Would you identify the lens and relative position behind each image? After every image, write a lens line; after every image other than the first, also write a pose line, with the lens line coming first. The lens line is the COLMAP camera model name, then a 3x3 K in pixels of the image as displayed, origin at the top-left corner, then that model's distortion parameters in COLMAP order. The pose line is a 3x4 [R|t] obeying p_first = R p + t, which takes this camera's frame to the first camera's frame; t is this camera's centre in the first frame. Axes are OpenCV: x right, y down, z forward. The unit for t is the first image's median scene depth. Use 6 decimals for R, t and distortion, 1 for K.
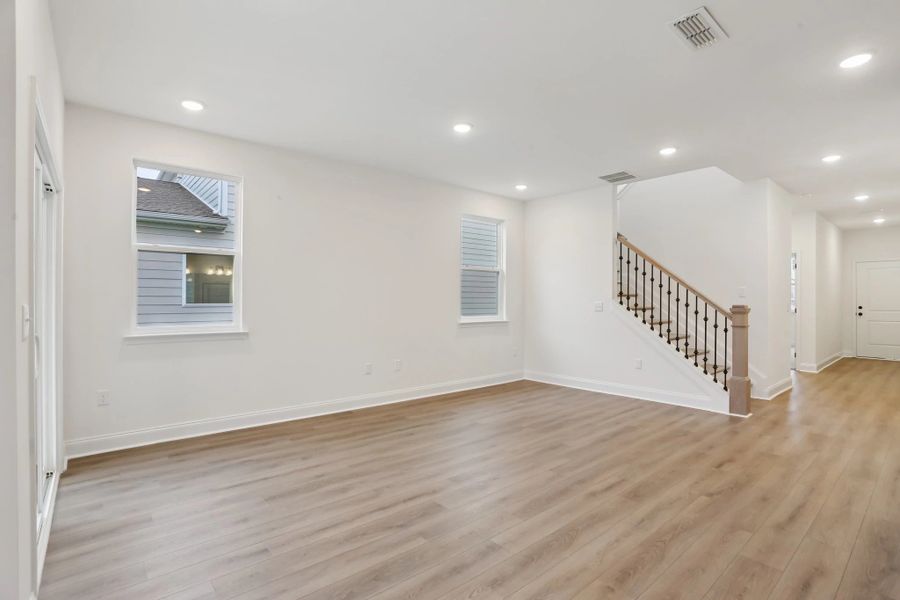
lens RADIAL K [[440.5, 0, 453.3], [0, 440.5, 298.0], [0, 0, 1]] dist [-0.067686, 0.022949]
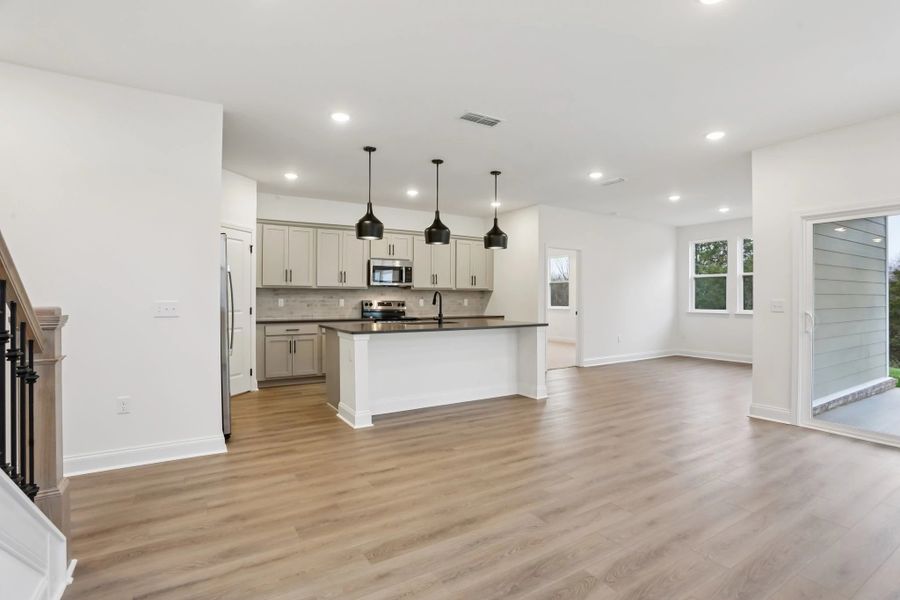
lens RADIAL K [[440.5, 0, 453.3], [0, 440.5, 298.0], [0, 0, 1]] dist [-0.067686, 0.022949]
pose [[-0.988821, -0.002965, 0.149075, 0.305362], [-0.003045, 0.999995, -0.000308, 0.006212], [-0.149073, -0.000759, -0.988826, 1.778805]]
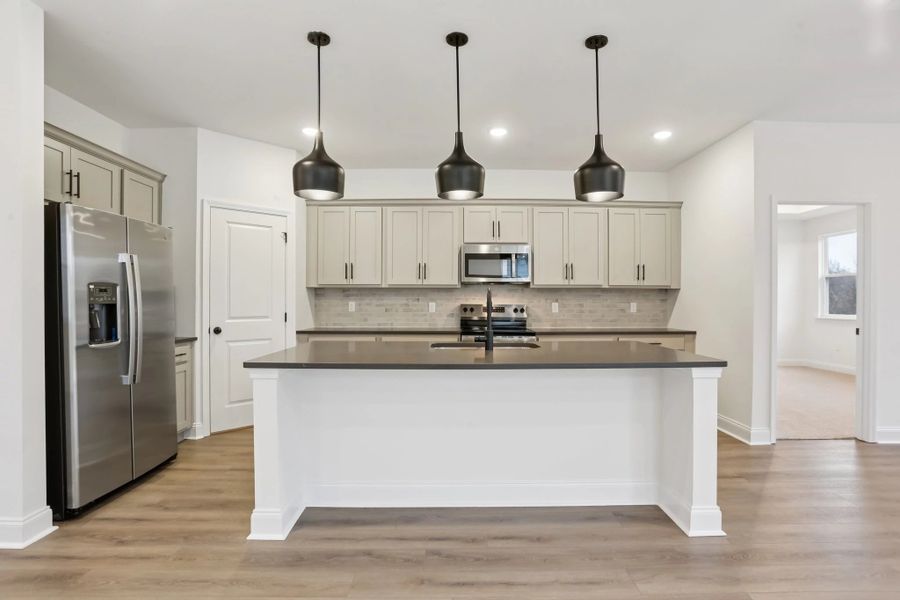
lens RADIAL K [[440.5, 0, 453.3], [0, 440.5, 298.0], [0, 0, 1]] dist [-0.067686, 0.022949]
pose [[-0.763763, 0.000445, 0.645497, 0.104210], [-0.003400, 0.999983, -0.004711, 0.004857], [-0.645488, -0.005793, -0.763748, 0.943316]]
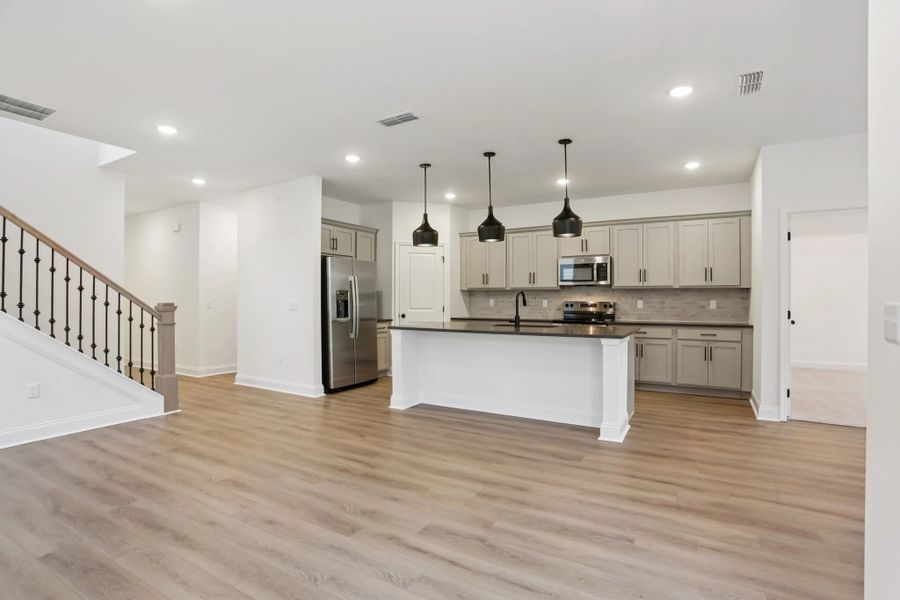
lens RADIAL K [[440.5, 0, 453.3], [0, 440.5, 298.0], [0, 0, 1]] dist [-0.067686, 0.022949]
pose [[-0.330185, -0.000248, 0.943916, -0.661561], [-0.002398, 0.999997, -0.000577, 0.005579], [-0.943913, -0.002454, -0.330184, 0.928174]]
